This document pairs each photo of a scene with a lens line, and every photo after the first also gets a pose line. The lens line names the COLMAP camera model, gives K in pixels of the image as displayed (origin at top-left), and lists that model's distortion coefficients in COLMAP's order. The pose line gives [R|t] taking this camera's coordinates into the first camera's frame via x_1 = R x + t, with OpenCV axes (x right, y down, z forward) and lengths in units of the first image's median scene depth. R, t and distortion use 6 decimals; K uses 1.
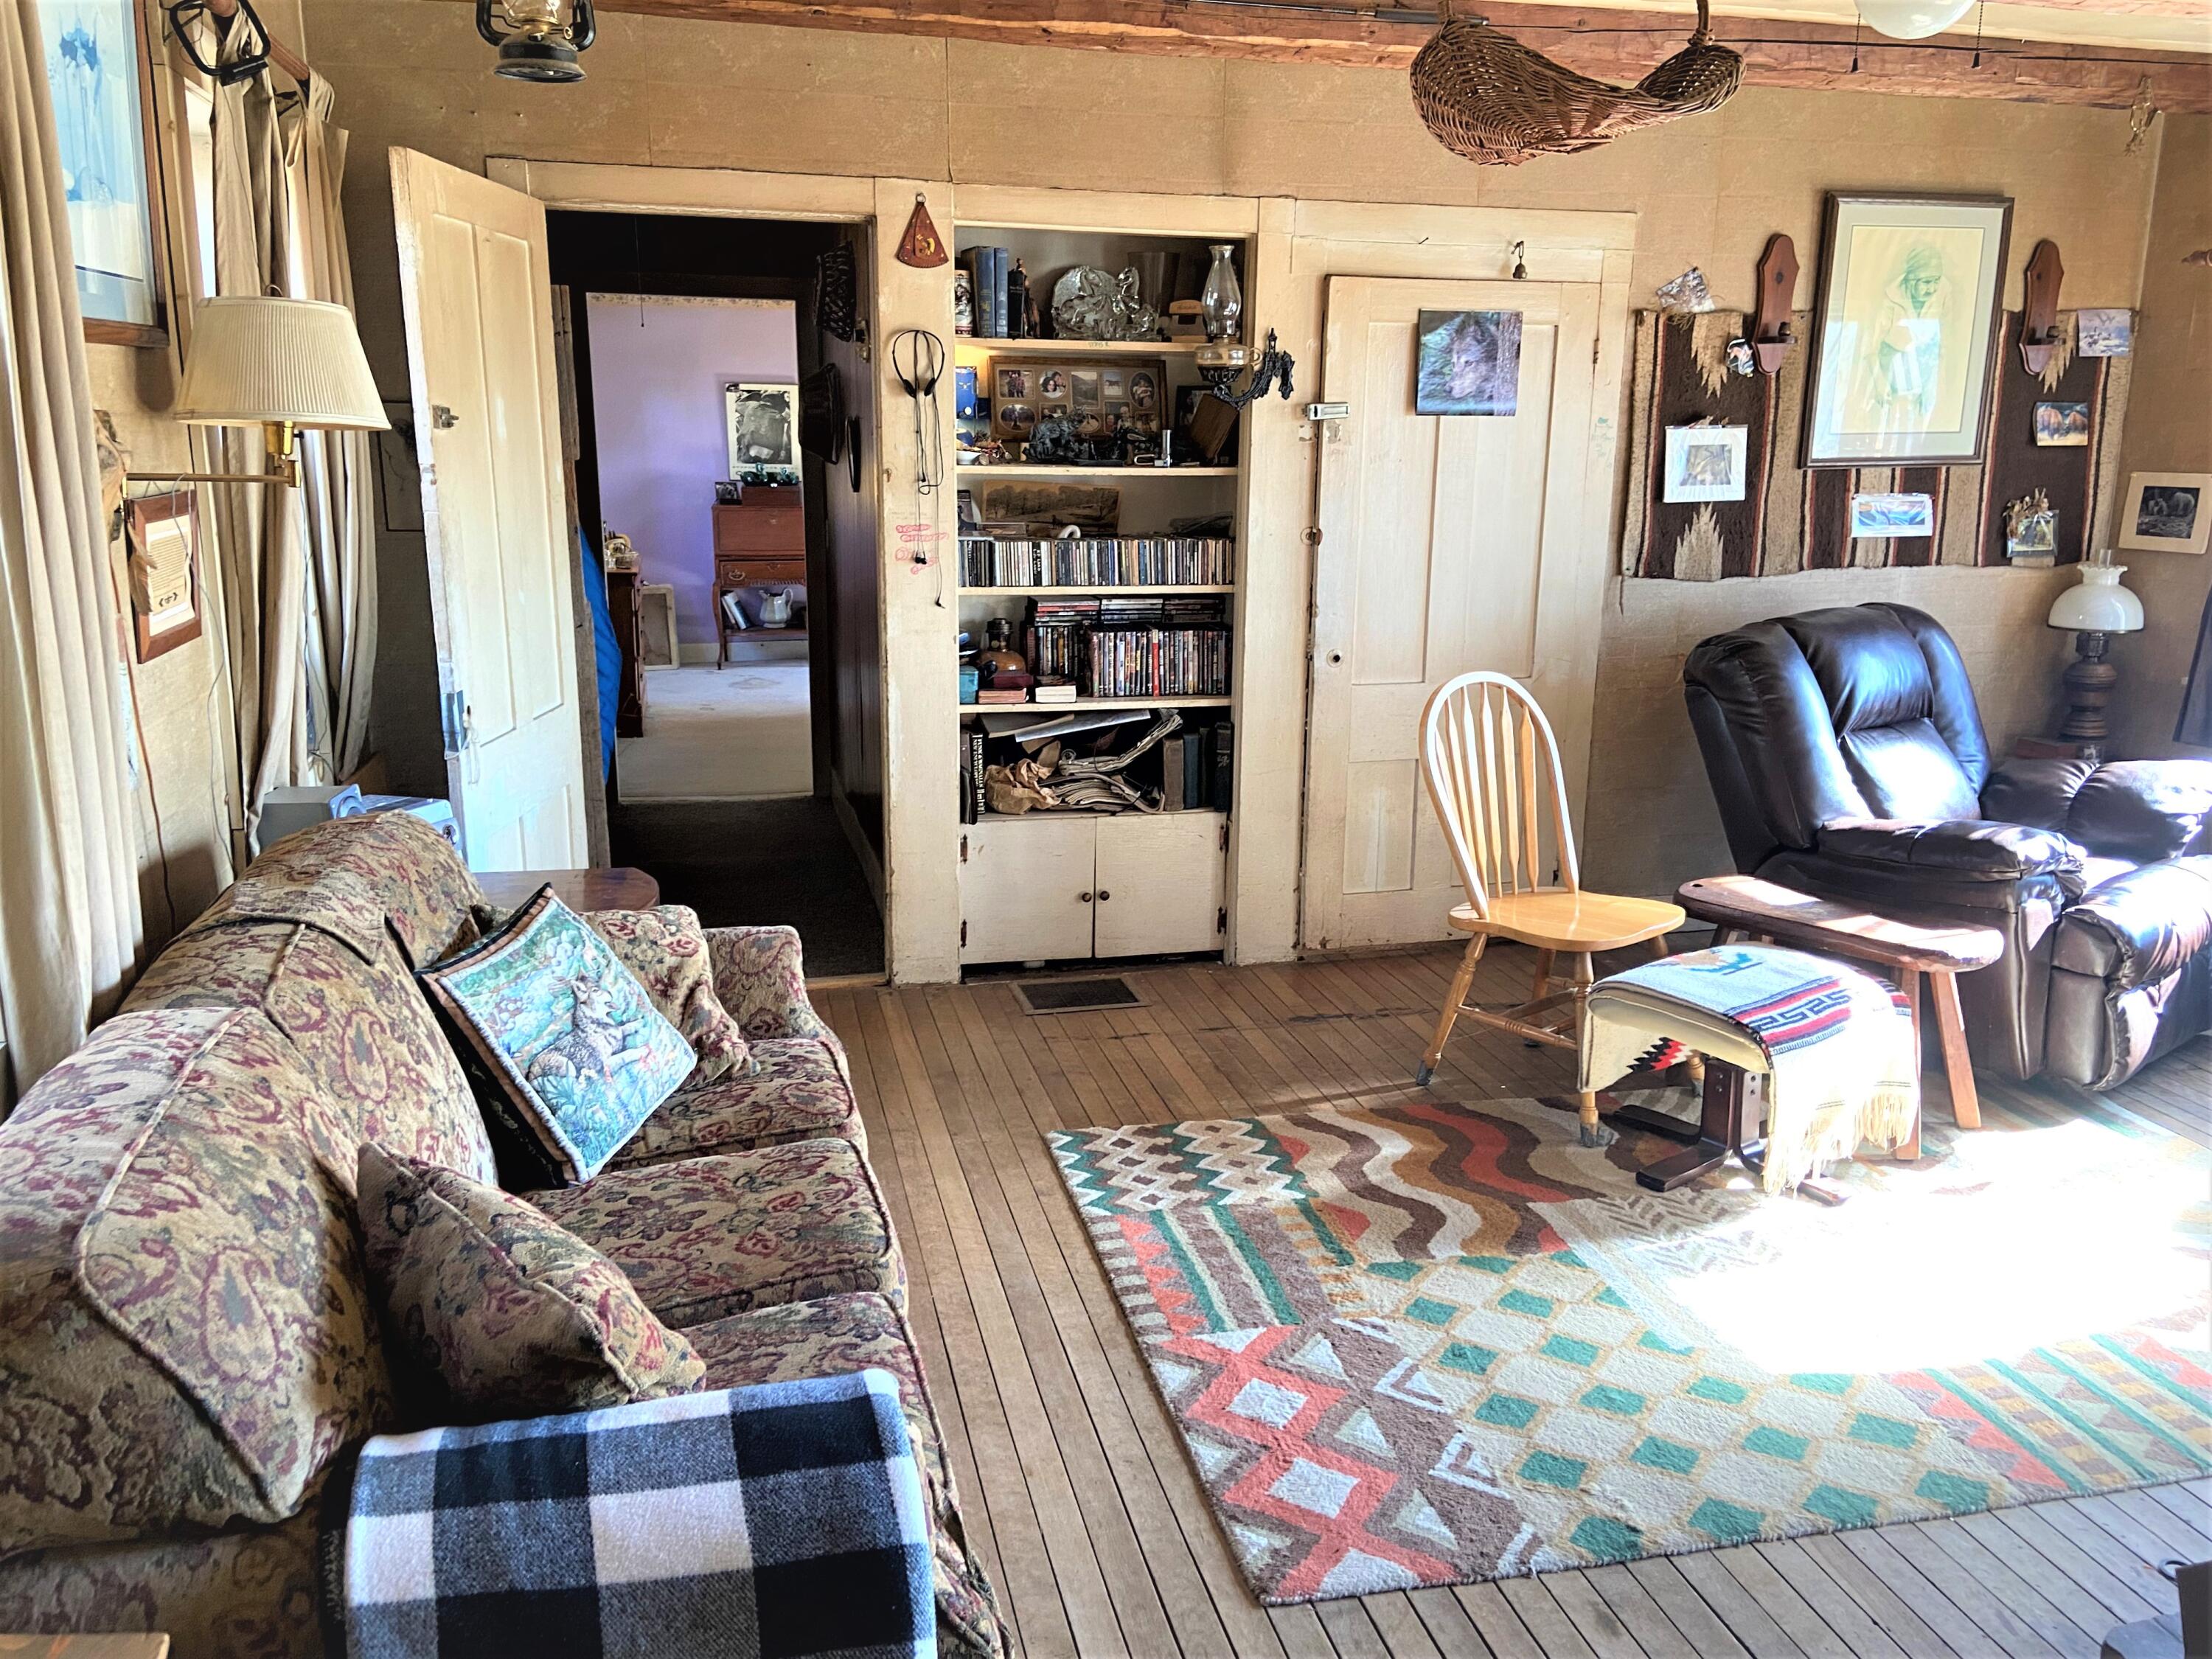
lens RADIAL K [[1690.5, 0, 1110.9], [0, 1690.5, 829.1], [0, 0, 1]] dist [0.097178, -0.115726]
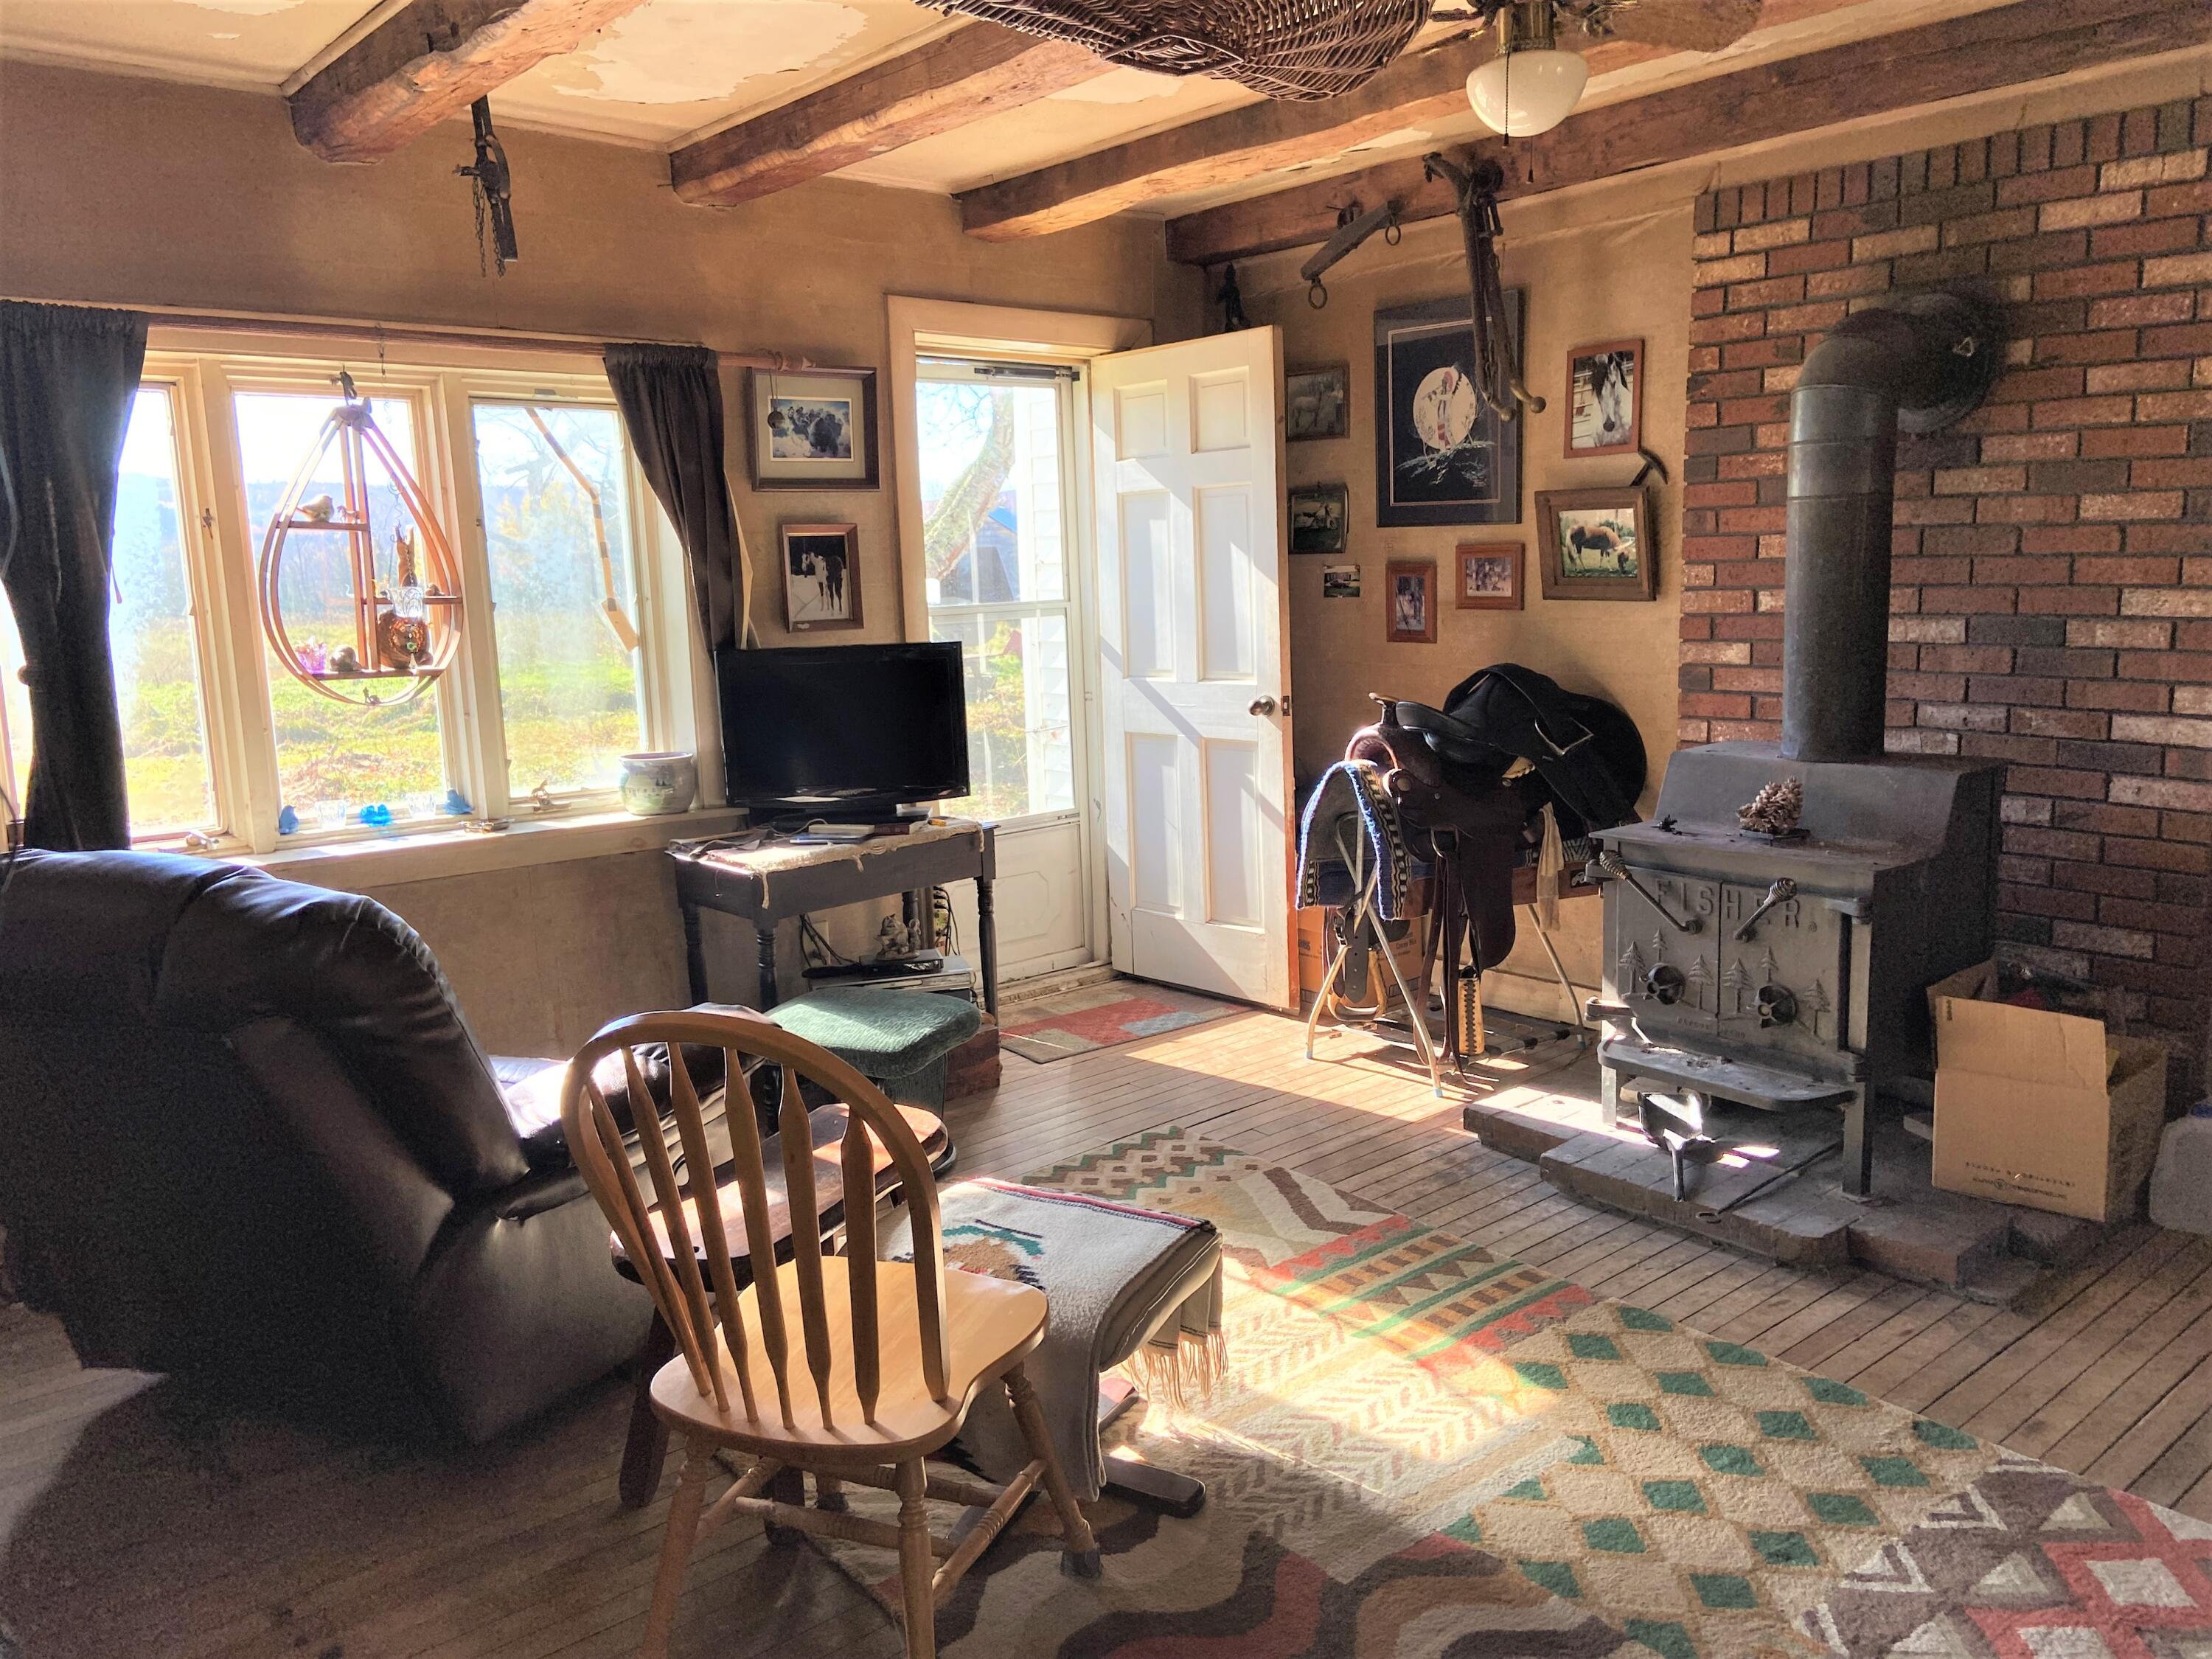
lens RADIAL K [[1690.5, 0, 1100.5], [0, 1690.5, 832.9], [0, 0, 1]] dist [0.097178, -0.115726]
pose [[-0.451543, -0.138618, 0.881416, -0.219256], [0.232566, 0.935426, 0.266254, -0.211783], [-0.861407, 0.325213, -0.390147, 0.948349]]
